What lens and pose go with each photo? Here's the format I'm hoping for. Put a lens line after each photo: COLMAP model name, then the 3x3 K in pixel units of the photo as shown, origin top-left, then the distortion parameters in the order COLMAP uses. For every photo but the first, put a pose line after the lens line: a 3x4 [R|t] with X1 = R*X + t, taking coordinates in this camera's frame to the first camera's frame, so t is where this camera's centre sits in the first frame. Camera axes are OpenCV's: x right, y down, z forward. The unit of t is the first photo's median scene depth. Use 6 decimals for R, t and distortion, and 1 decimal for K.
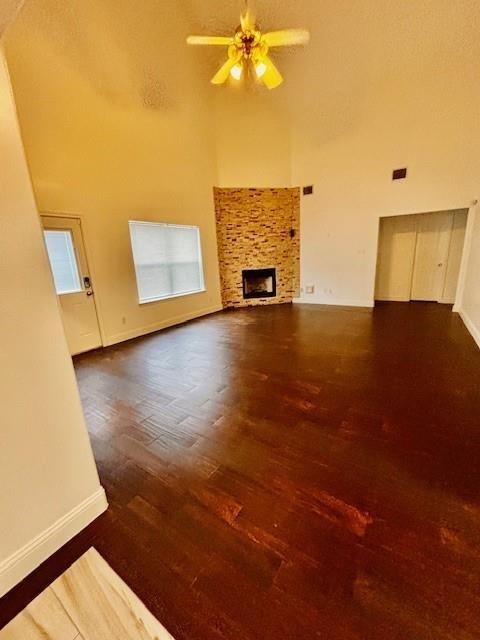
lens RADIAL K [[258.2, 0, 237.6], [0, 258.2, 318.2], [0, 0, 1]] dist [0.000583, 0.000590]
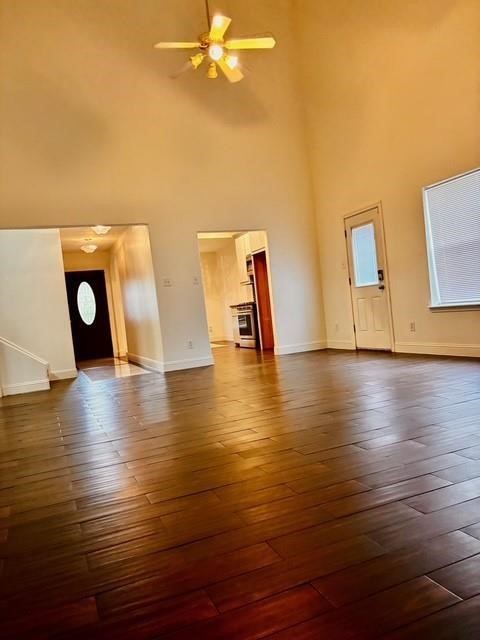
lens RADIAL K [[479.6, 0, 241.9], [0, 479.6, 326.6], [0, 0, 1]] dist [0.074409, -0.002112]
pose [[-0.539452, 0.140843, -0.830154, 0.670753], [-0.064867, 0.976030, 0.207744, -0.168629], [0.839514, 0.165918, -0.517385, 0.898242]]
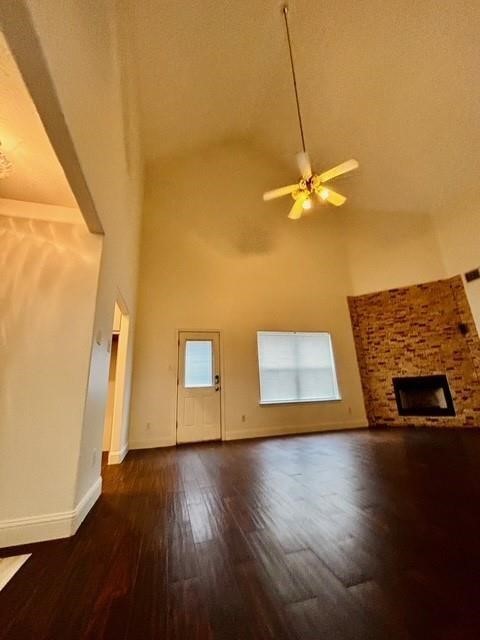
lens RADIAL K [[258.2, 0, 244.1], [0, 258.2, 319.9], [0, 0, 1]] dist [0.000583, 0.000590]
pose [[0.763041, -0.156938, -0.627008, 0.206987], [-0.147902, 0.901941, -0.405743, 0.053436], [0.629201, 0.402334, 0.665007, 0.080807]]
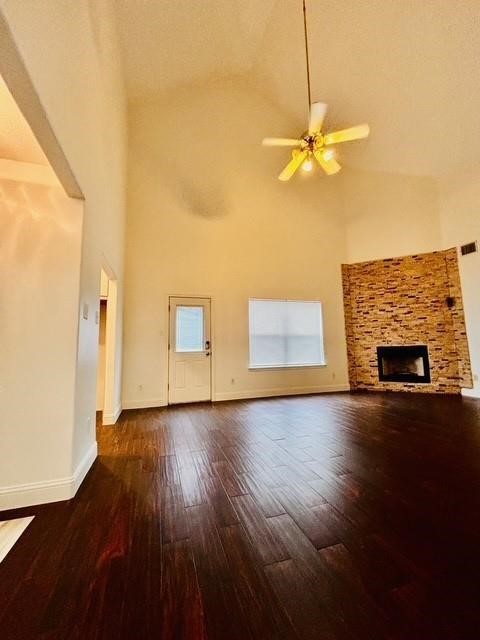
lens RADIAL K [[258.2, 0, 244.5], [0, 258.2, 319.1], [0, 0, 1]] dist [0.000583, 0.000590]
pose [[0.787330, -0.033475, -0.615622, 0.207104], [-0.164695, 0.950819, -0.262333, 0.026444], [0.594127, 0.307933, 0.743095, 0.074244]]
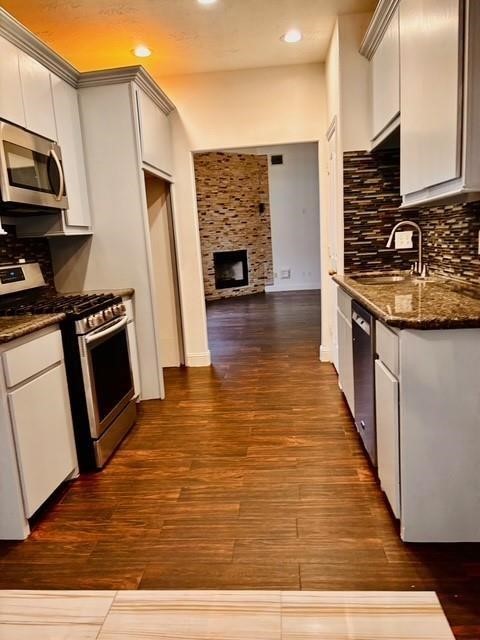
lens RADIAL K [[479.6, 0, 240.7], [0, 479.6, 320.8], [0, 0, 1]] dist [0.074409, -0.002112]
pose [[0.874510, -0.082534, 0.477933, -0.638713], [0.128132, 0.989720, -0.063539, 0.125720], [-0.467776, 0.116804, 0.876095, -0.297192]]
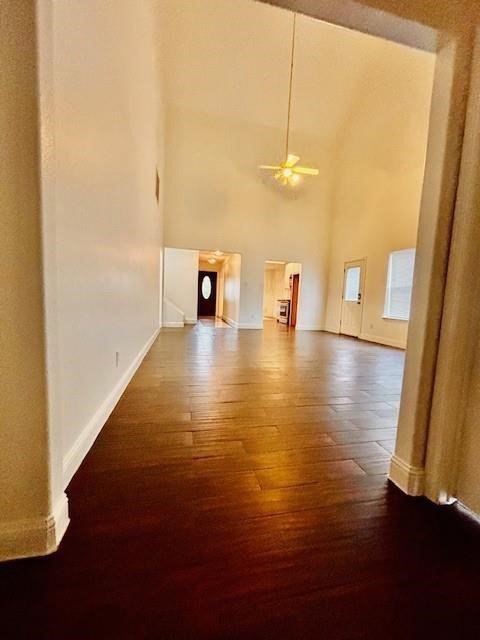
lens RADIAL K [[258.2, 0, 238.3], [0, 258.2, 321.5], [0, 0, 1]] dist [0.000583, 0.000590]
pose [[-0.694350, 0.085300, -0.714564, 0.706923], [-0.175260, 0.943009, 0.282873, -0.190821], [0.697970, 0.321648, -0.639829, 0.944719]]
